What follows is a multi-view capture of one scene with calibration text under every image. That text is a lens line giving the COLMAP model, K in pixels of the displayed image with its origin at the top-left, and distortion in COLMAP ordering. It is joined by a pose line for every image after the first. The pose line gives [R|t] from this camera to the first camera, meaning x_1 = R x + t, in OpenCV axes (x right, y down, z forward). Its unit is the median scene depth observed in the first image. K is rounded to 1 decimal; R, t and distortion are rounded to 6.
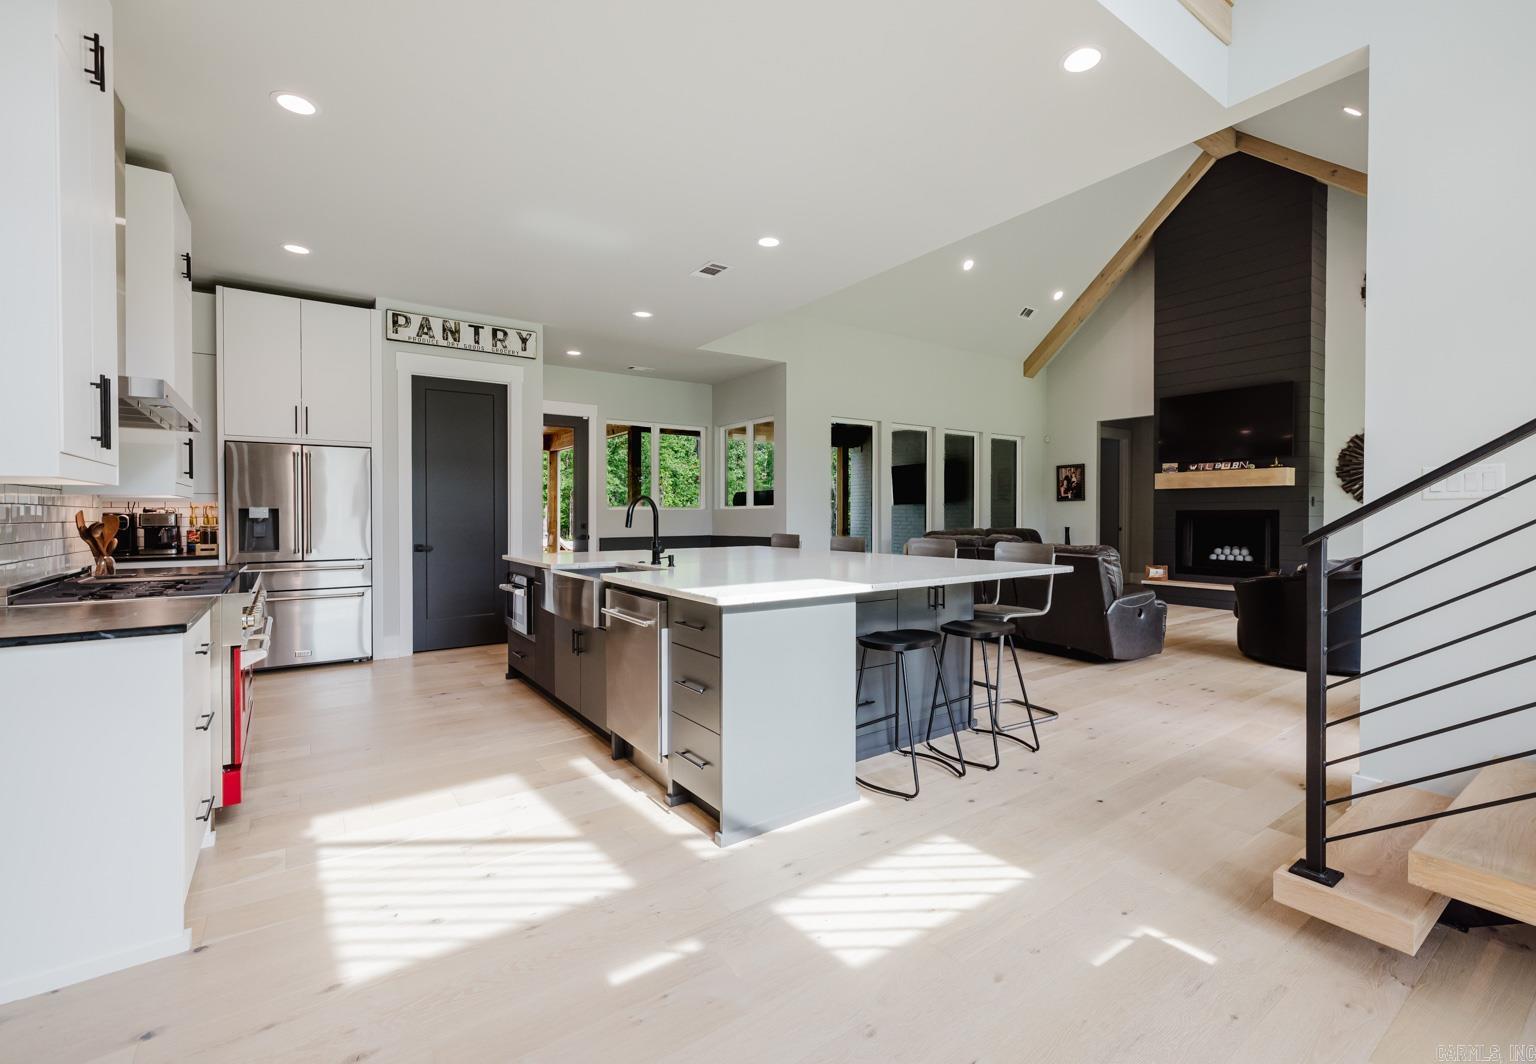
lens RADIAL K [[684.9, 0, 791.9], [0, 684.9, 514.8], [0, 0, 1]] dist [-0.000257, 0.000060]
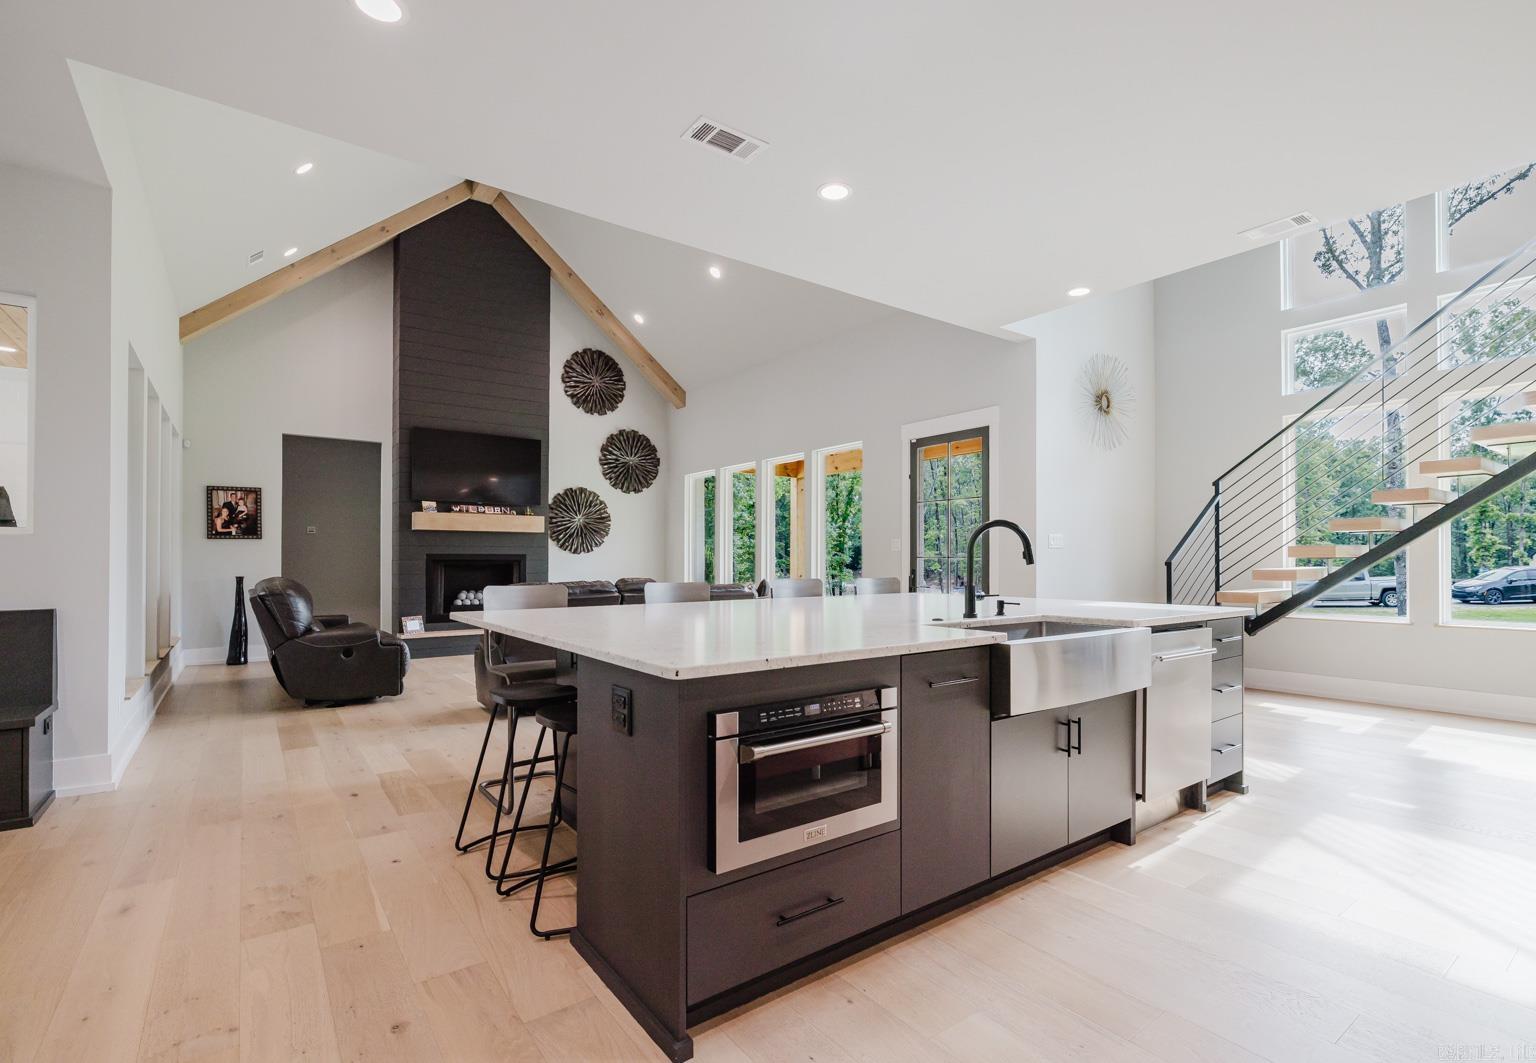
lens RADIAL K [[718.8, 0, 788.9], [0, 718.8, 546.3], [0, 0, 1]] dist [0.001841, 0.000565]
pose [[-0.012352, 0.024670, 0.999619, -0.390180], [0.002968, 0.999692, -0.024635, 0.008154], [-0.999919, 0.002663, -0.012422, 0.526531]]
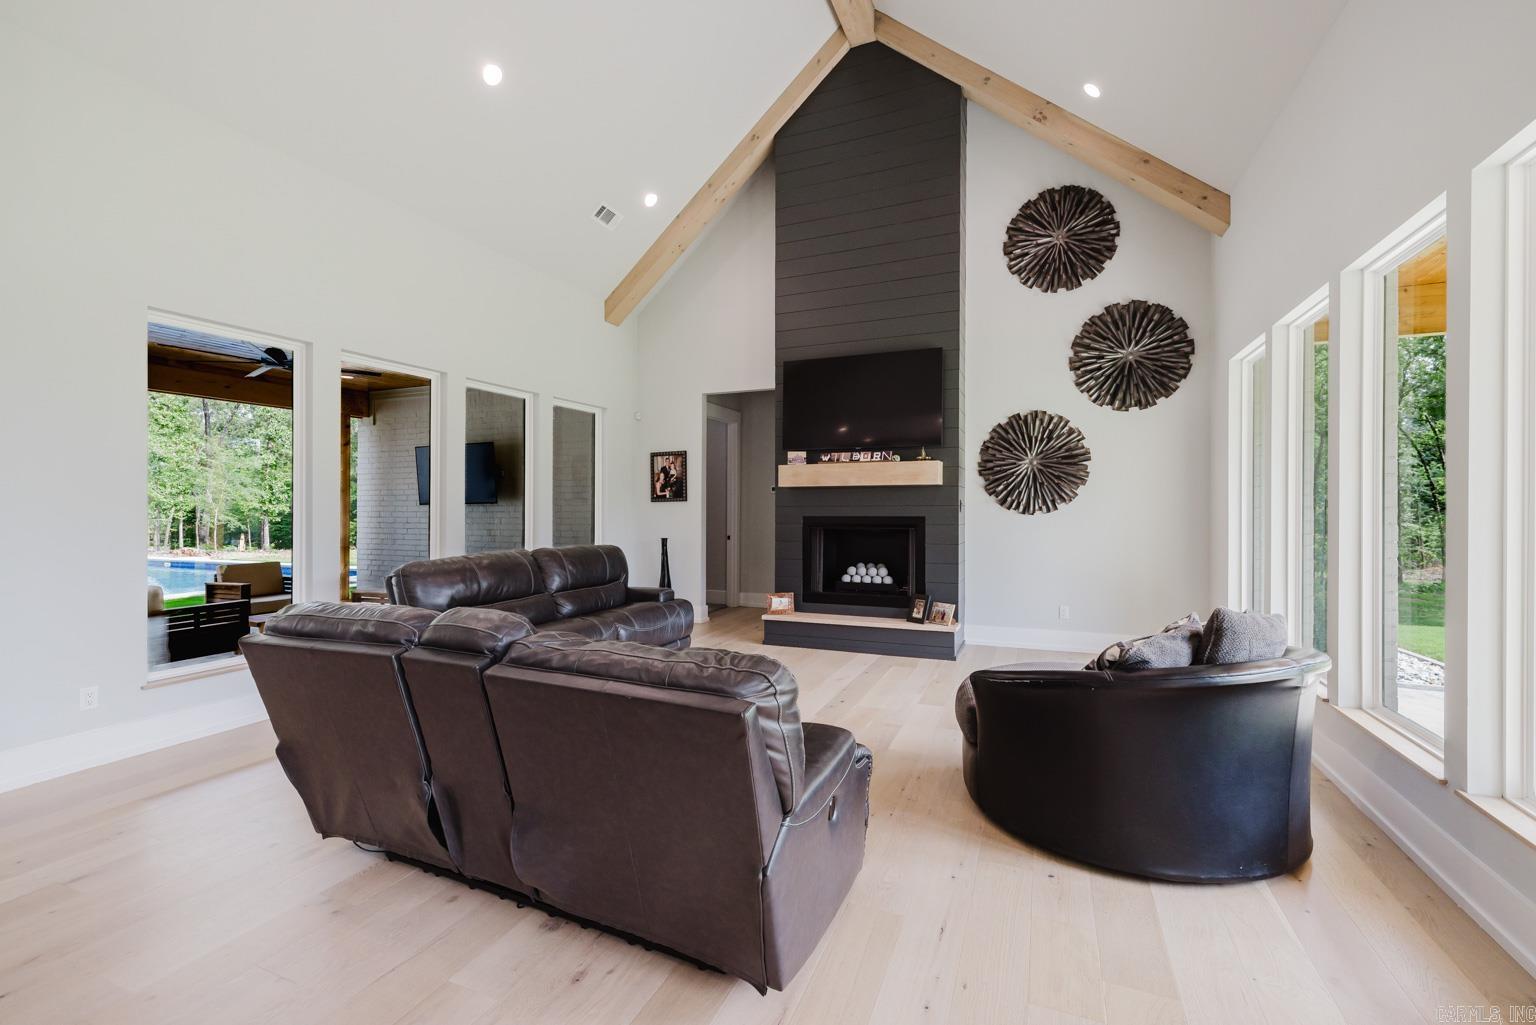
lens RADIAL K [[647.2, 0, 774.1], [0, 647.2, 507.5], [0, 0, 1]] dist [0.000406, 0.000183]
pose [[0.856841, 0.000344, 0.515581, 0.174904], [0.001619, 0.999993, -0.003356, -0.013488], [-0.515578, 0.003710, 0.856834, 0.416970]]
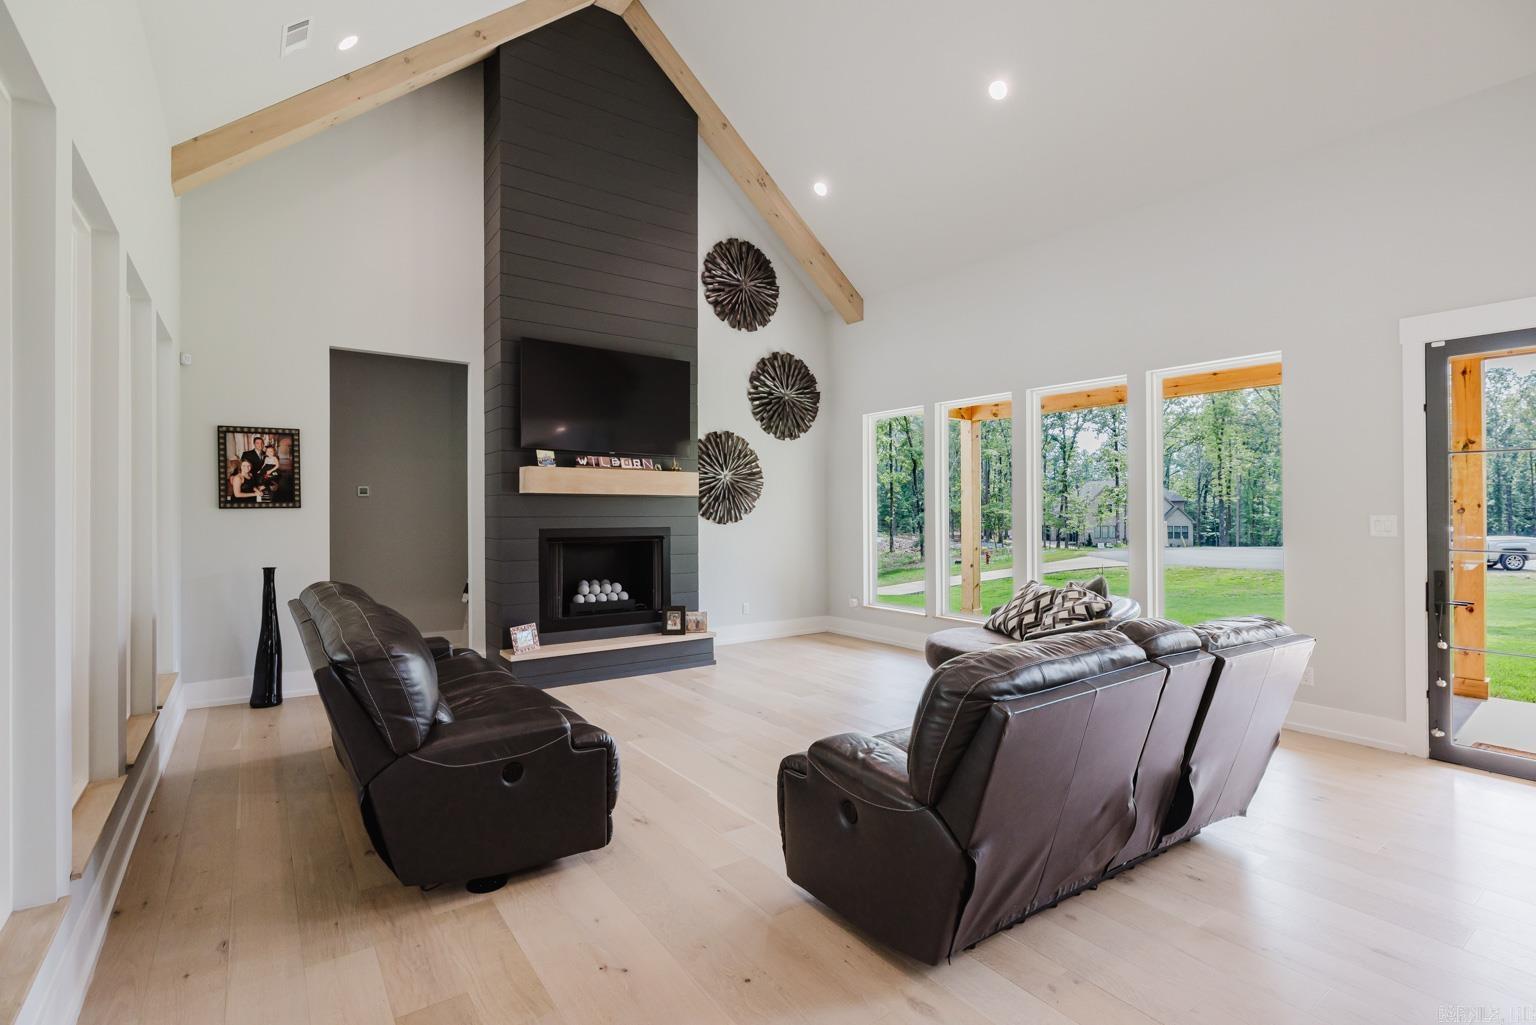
lens RADIAL K [[709.1, 0, 764.6], [0, 709.1, 506.9], [0, 0, 1]] dist [-0.004528, 0.000066]
pose [[0.014503, 0.009174, 0.999853, -0.060880], [-0.000580, 0.999958, -0.009166, -0.020230], [-0.999895, -0.000447, 0.014508, 0.782686]]
